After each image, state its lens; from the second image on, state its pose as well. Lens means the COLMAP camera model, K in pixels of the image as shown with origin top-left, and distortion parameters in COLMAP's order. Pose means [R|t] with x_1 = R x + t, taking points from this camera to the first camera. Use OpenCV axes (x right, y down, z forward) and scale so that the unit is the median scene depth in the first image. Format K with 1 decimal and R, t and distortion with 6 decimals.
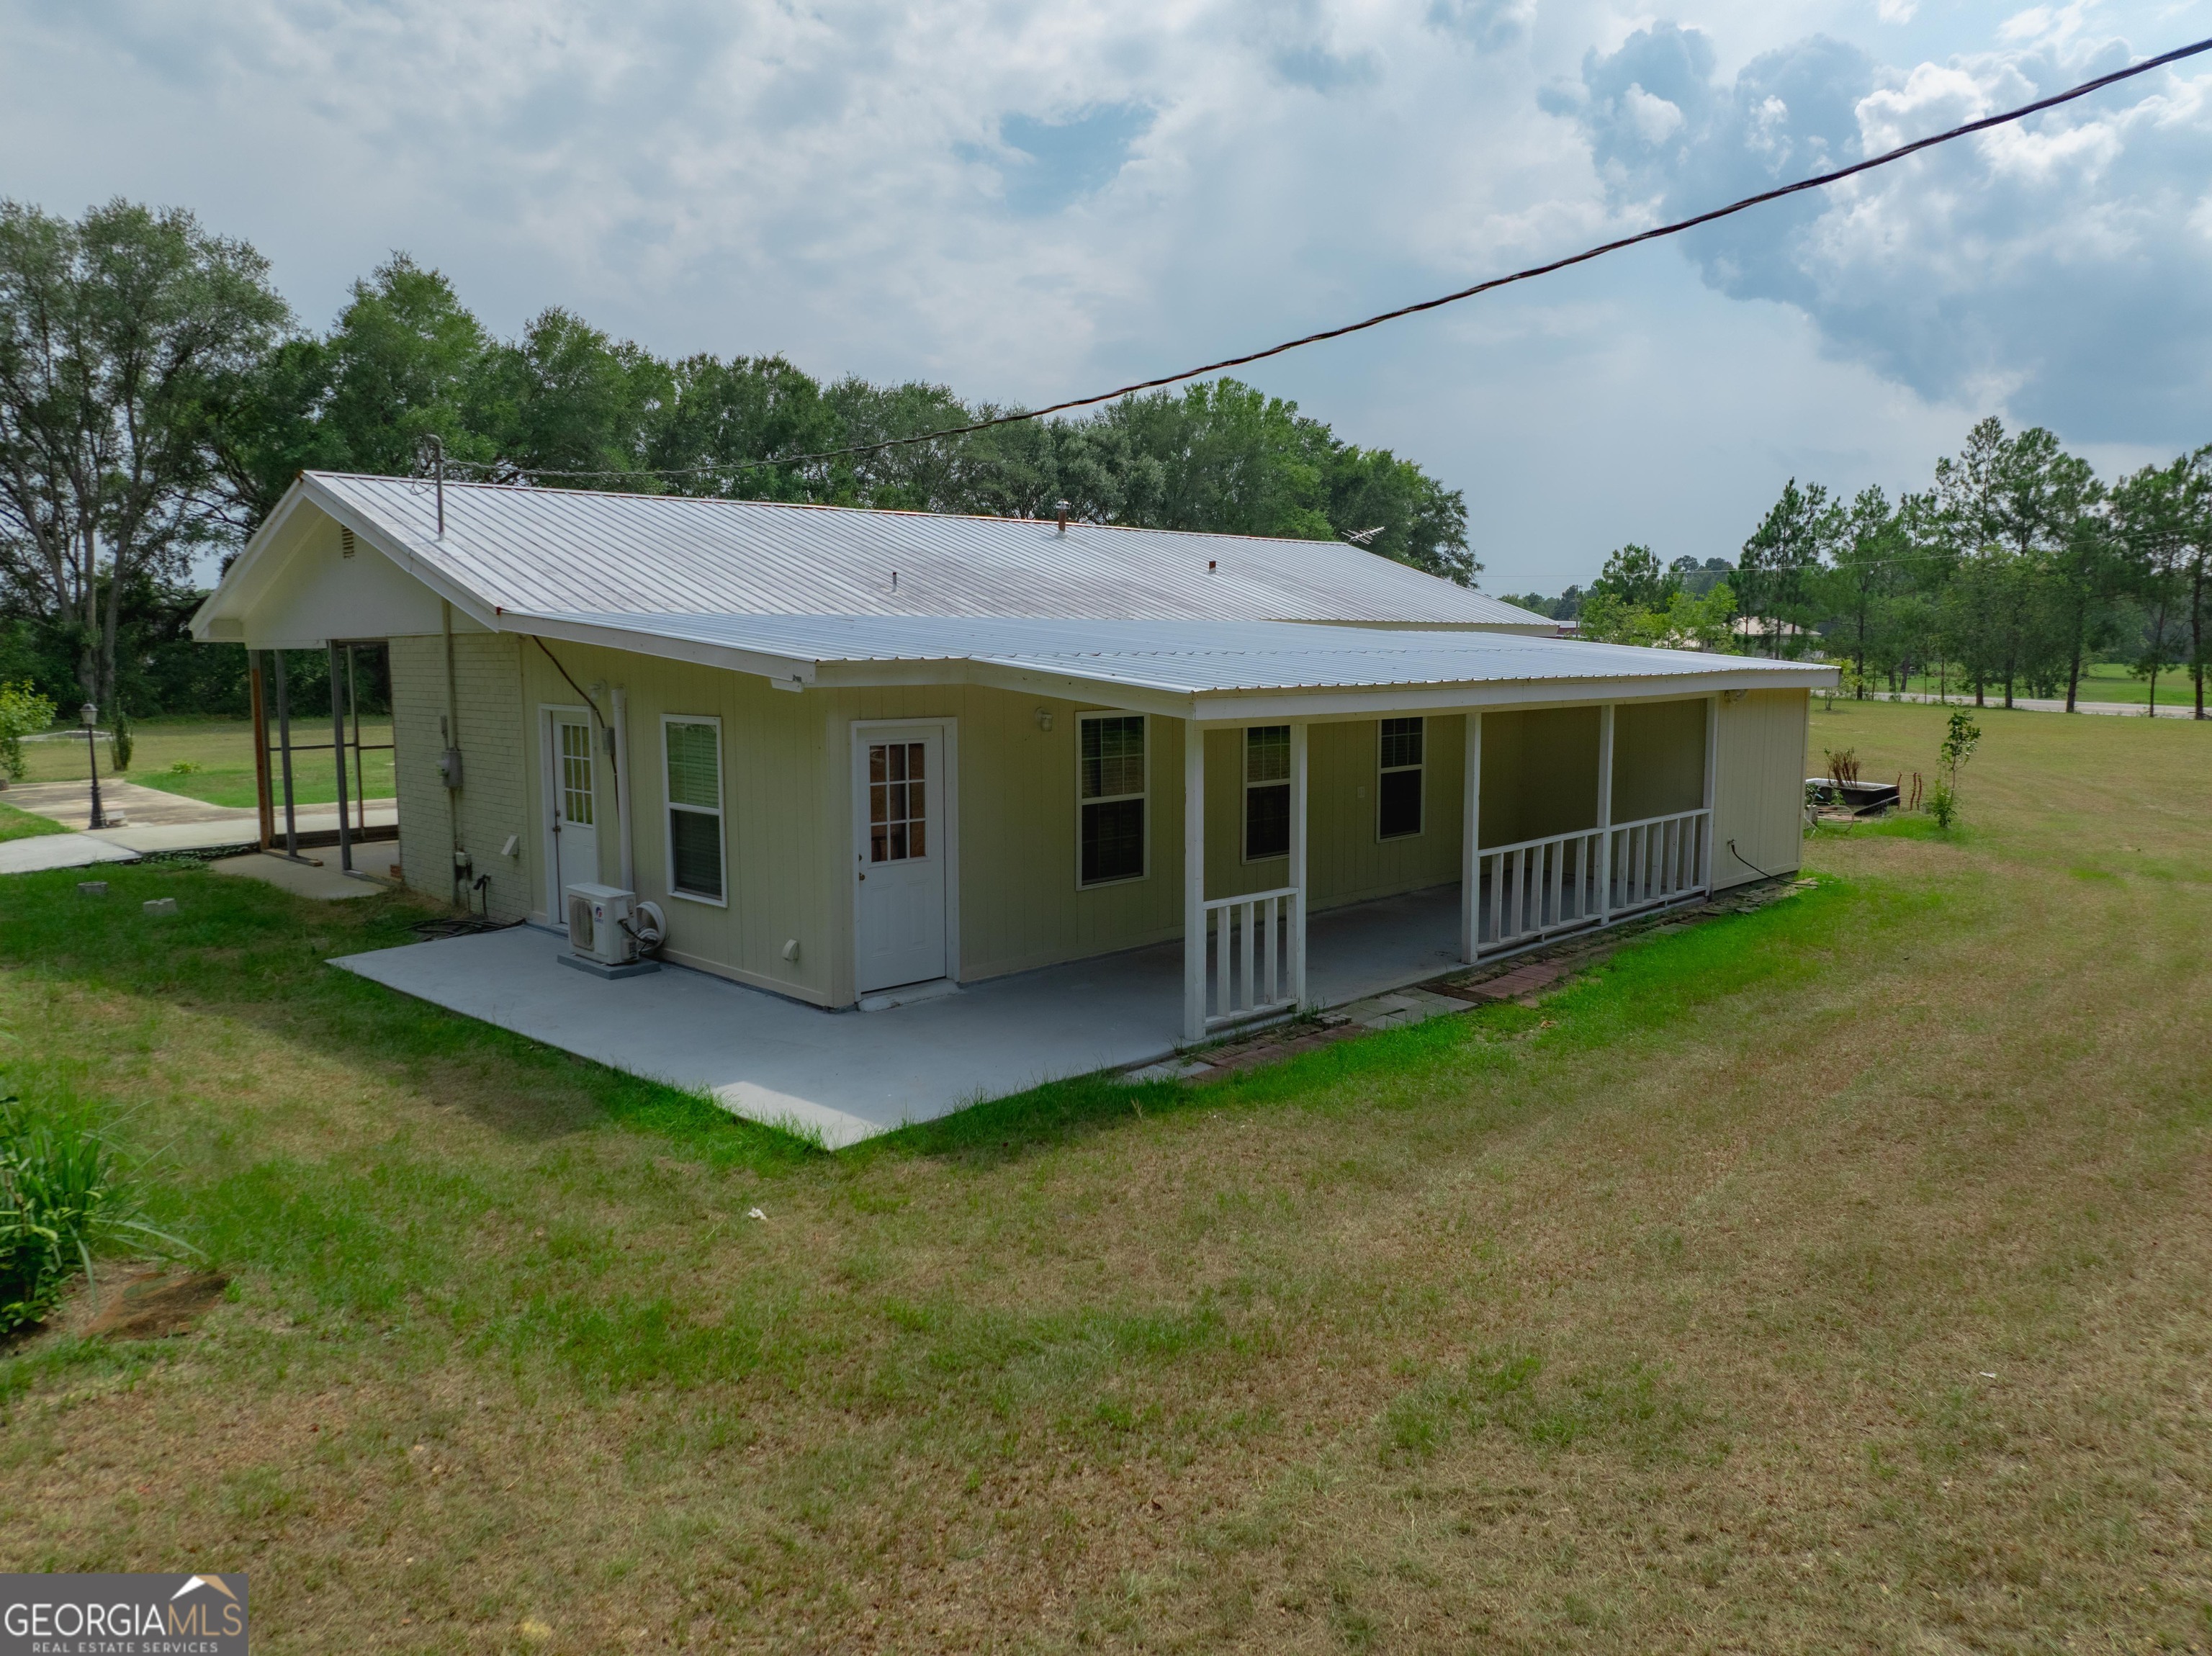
lens RADIAL K [[1555.7, 0, 1104.2], [0, 1555.7, 821.6], [0, 0, 1]] dist [-0.040303, 0.002762]
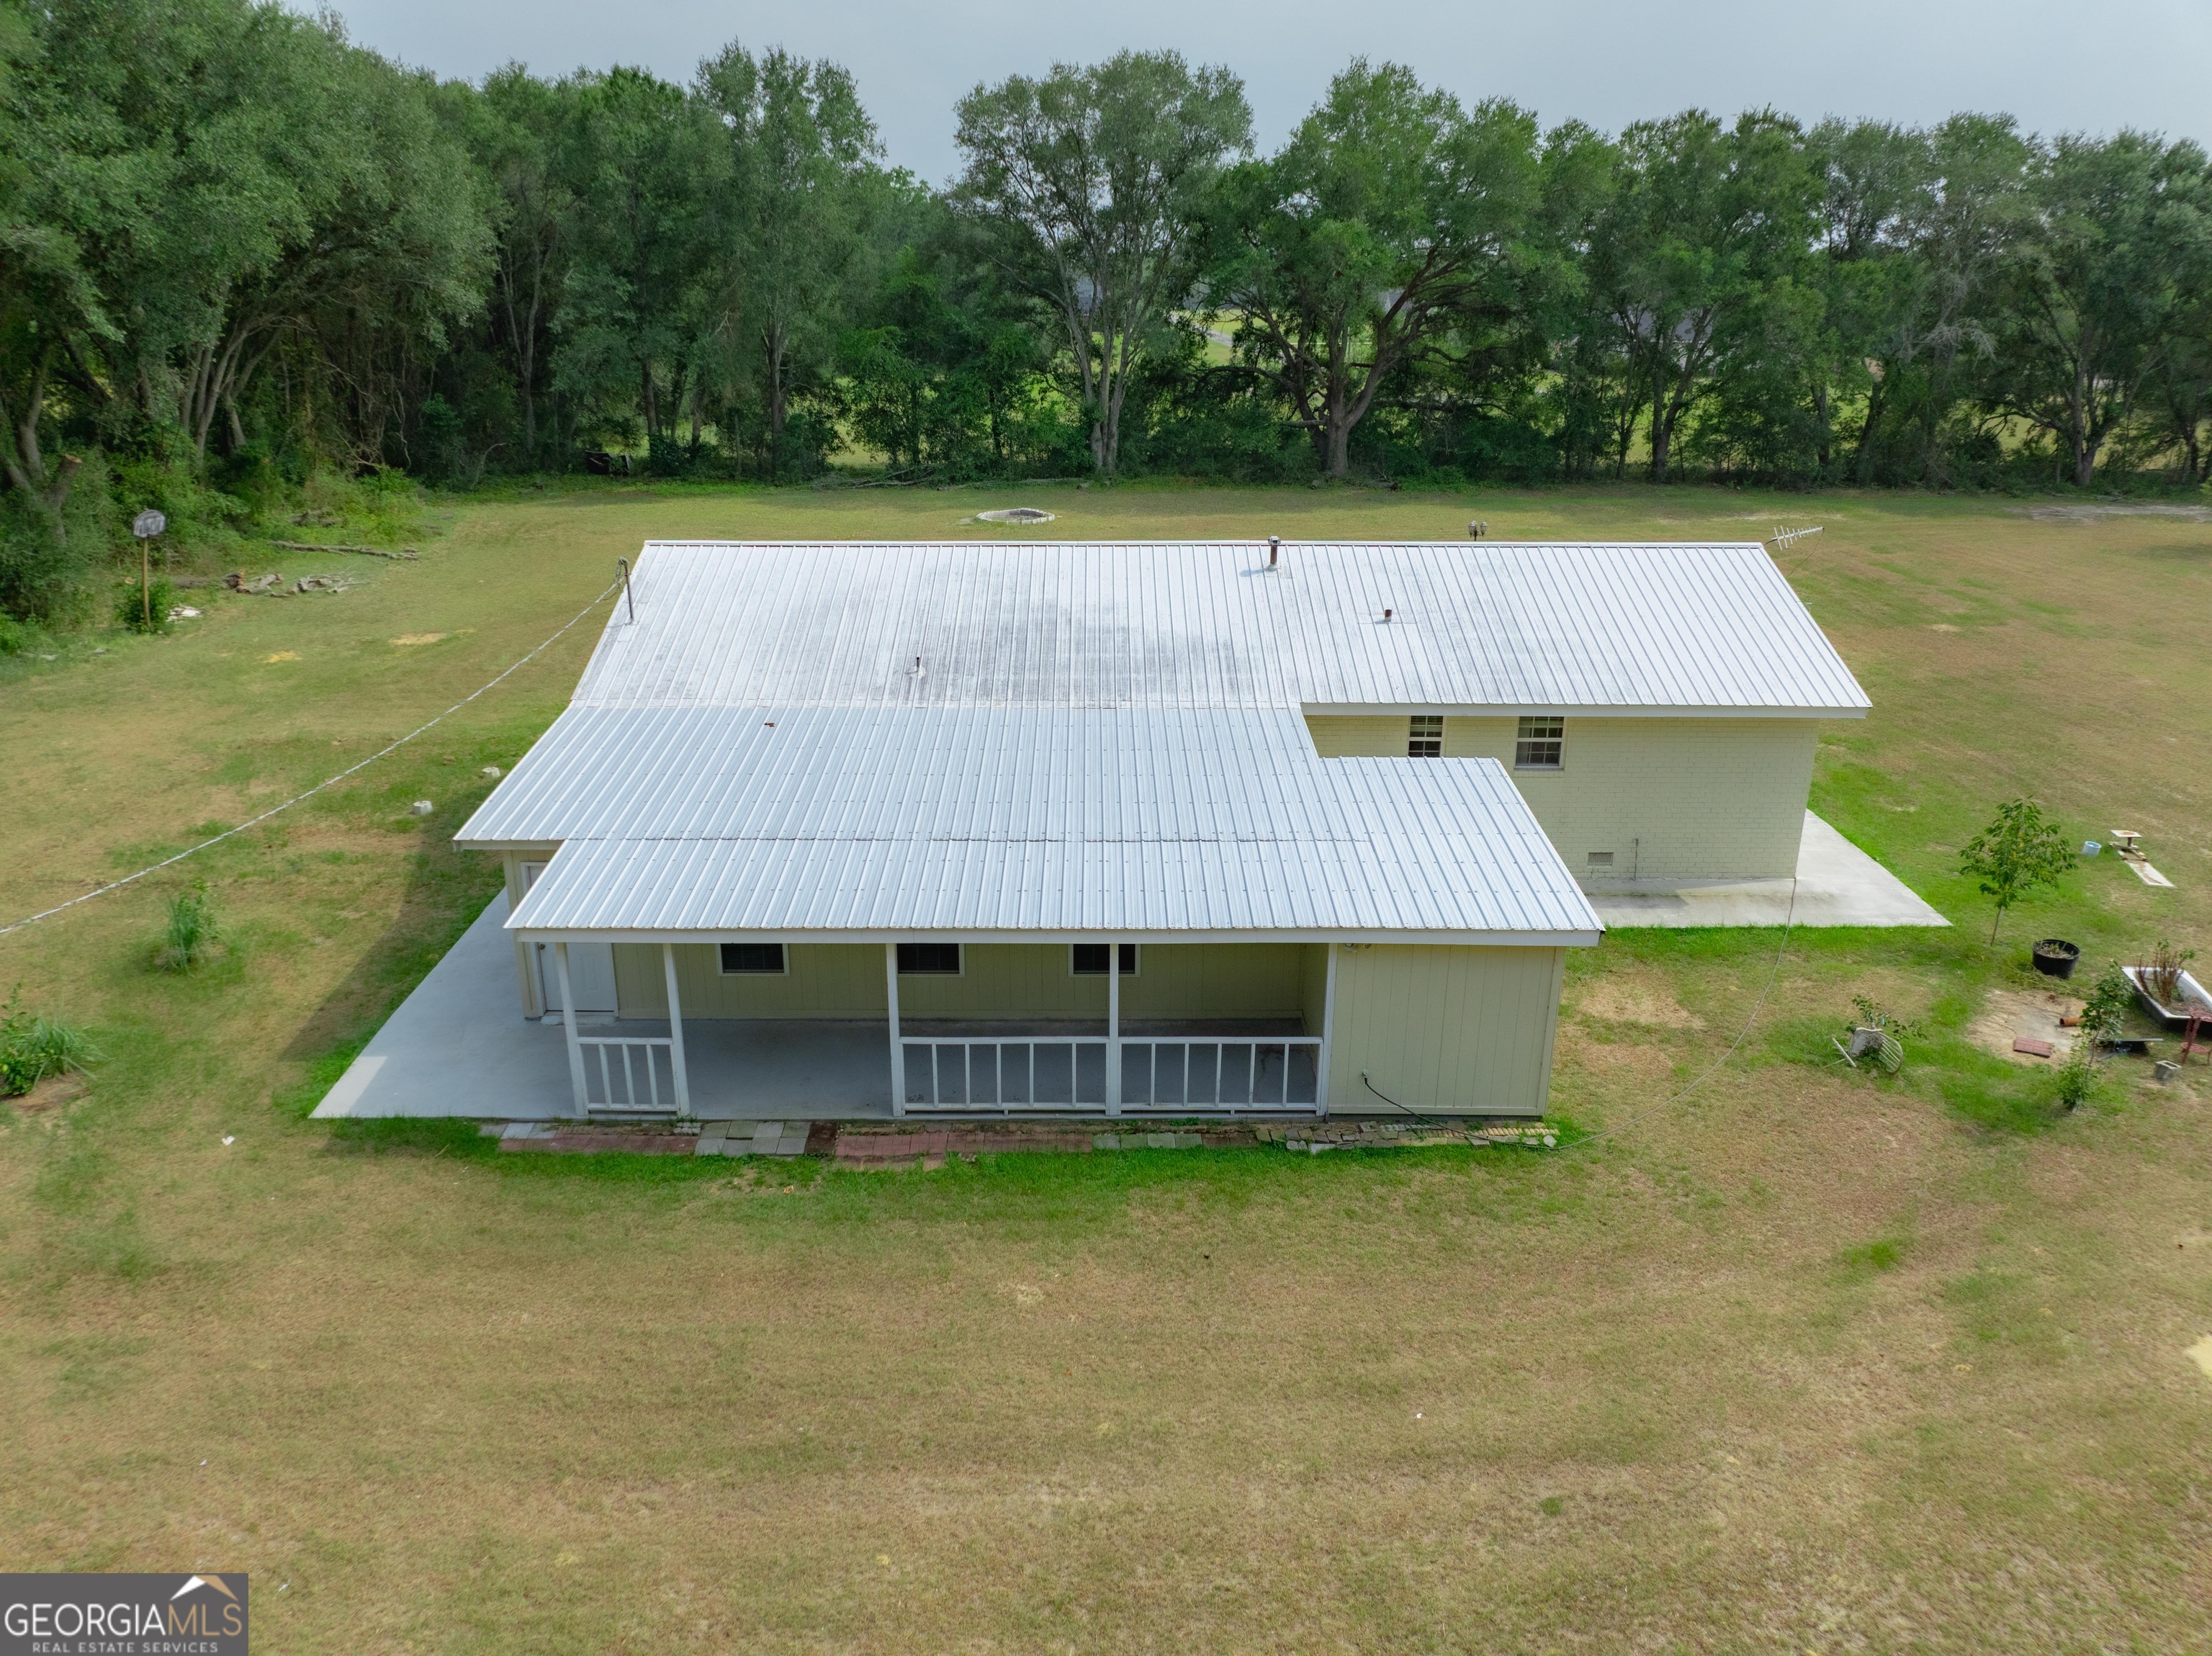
lens RADIAL K [[1555.7, 0, 1099.4], [0, 1555.7, 827.6], [0, 0, 1]] dist [-0.040303, 0.002762]
pose [[0.703734, 0.239283, -0.668956, 1.164406], [-0.085049, 0.963179, 0.255055, -0.487763], [0.705355, -0.122597, 0.698172, 0.235853]]
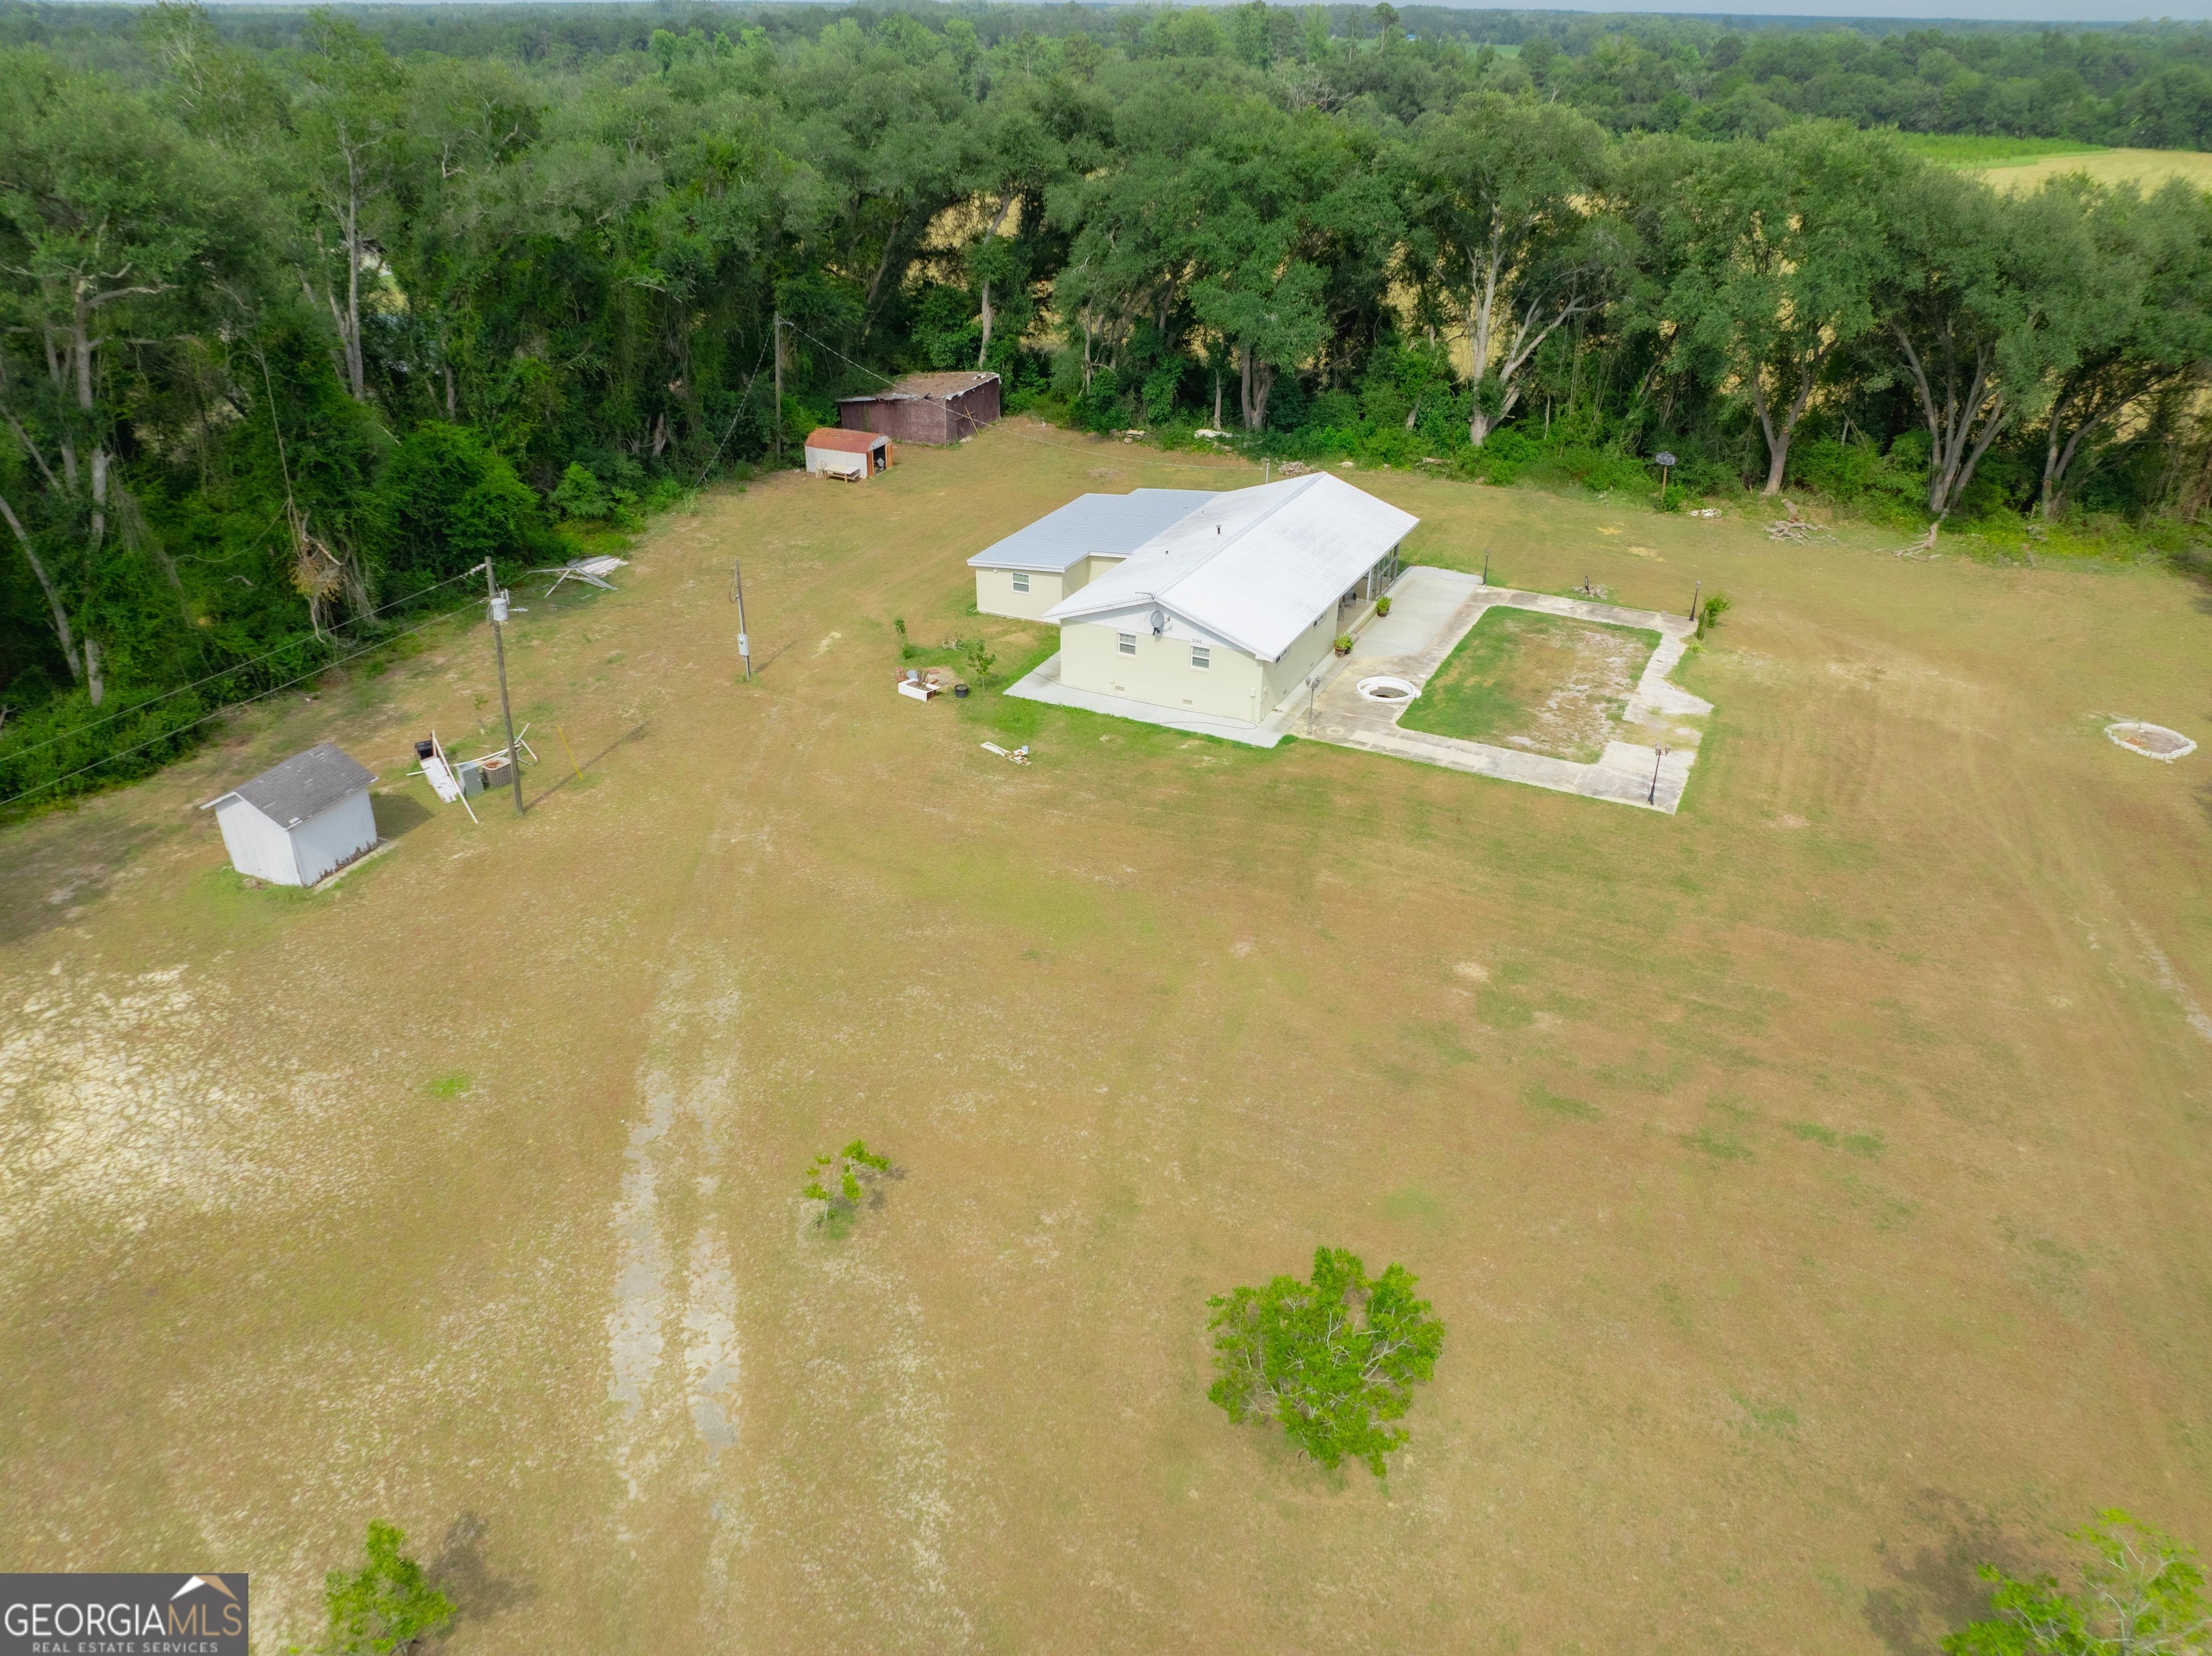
lens RADIAL K [[1555.7, 0, 1094.7], [0, 1555.7, 826.9], [0, 0, 1]] dist [-0.040303, 0.002762]
pose [[-0.949545, 0.142320, -0.279479, 1.781897], [-0.042594, 0.824336, 0.564496, -2.273899], [0.310724, 0.547918, -0.776683, 5.852704]]
